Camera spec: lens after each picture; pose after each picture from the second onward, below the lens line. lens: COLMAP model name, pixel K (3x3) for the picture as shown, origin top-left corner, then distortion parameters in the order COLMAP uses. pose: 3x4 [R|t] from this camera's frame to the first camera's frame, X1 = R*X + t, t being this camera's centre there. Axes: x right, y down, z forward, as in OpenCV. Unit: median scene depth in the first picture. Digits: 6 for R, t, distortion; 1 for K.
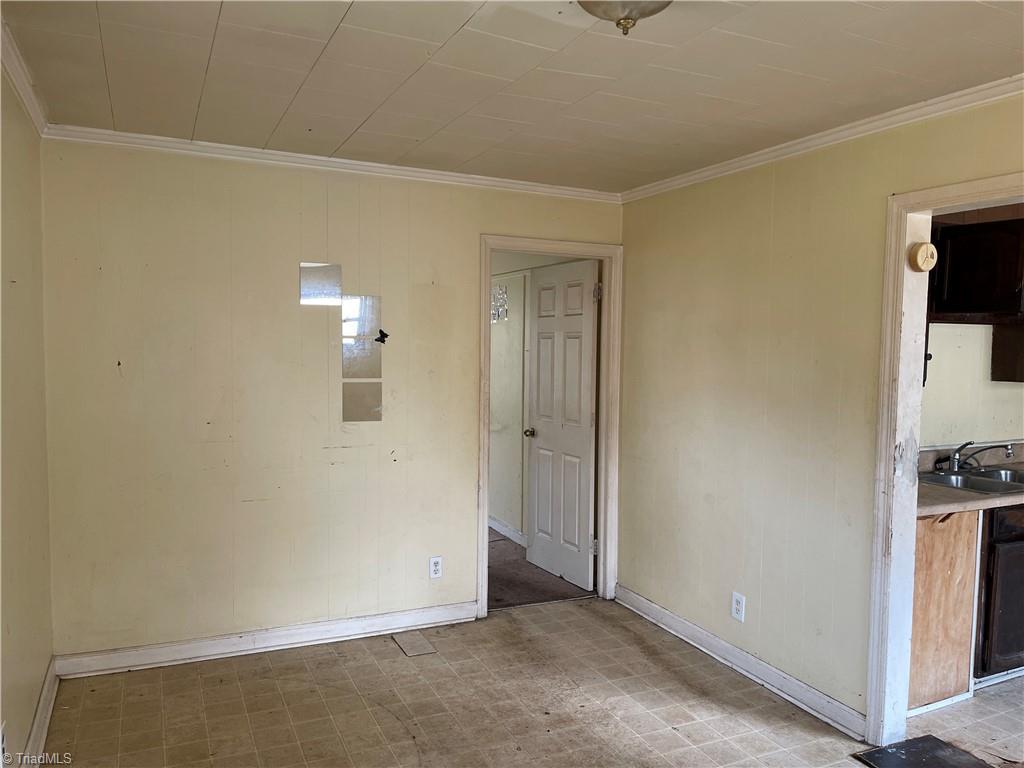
lens RADIAL K [[784.7, 0, 512.0], [0, 784.7, 384.0], [0, 0, 1]] dist [0.060300, -0.106247]
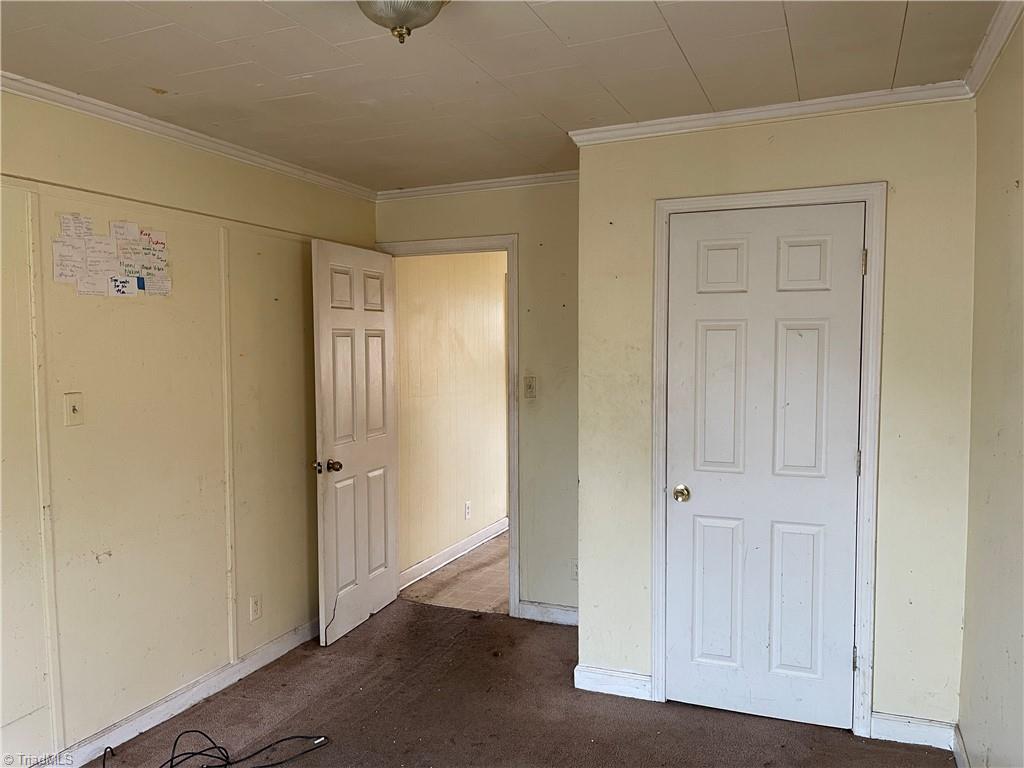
lens RADIAL K [[784.7, 0, 512.0], [0, 784.7, 384.0], [0, 0, 1]] dist [0.060300, -0.106247]
pose [[-0.680170, -0.045650, 0.731632, -0.673651], [0.036524, 0.994709, 0.096019, -0.084191], [-0.732144, 0.092031, -0.674904, 1.476608]]
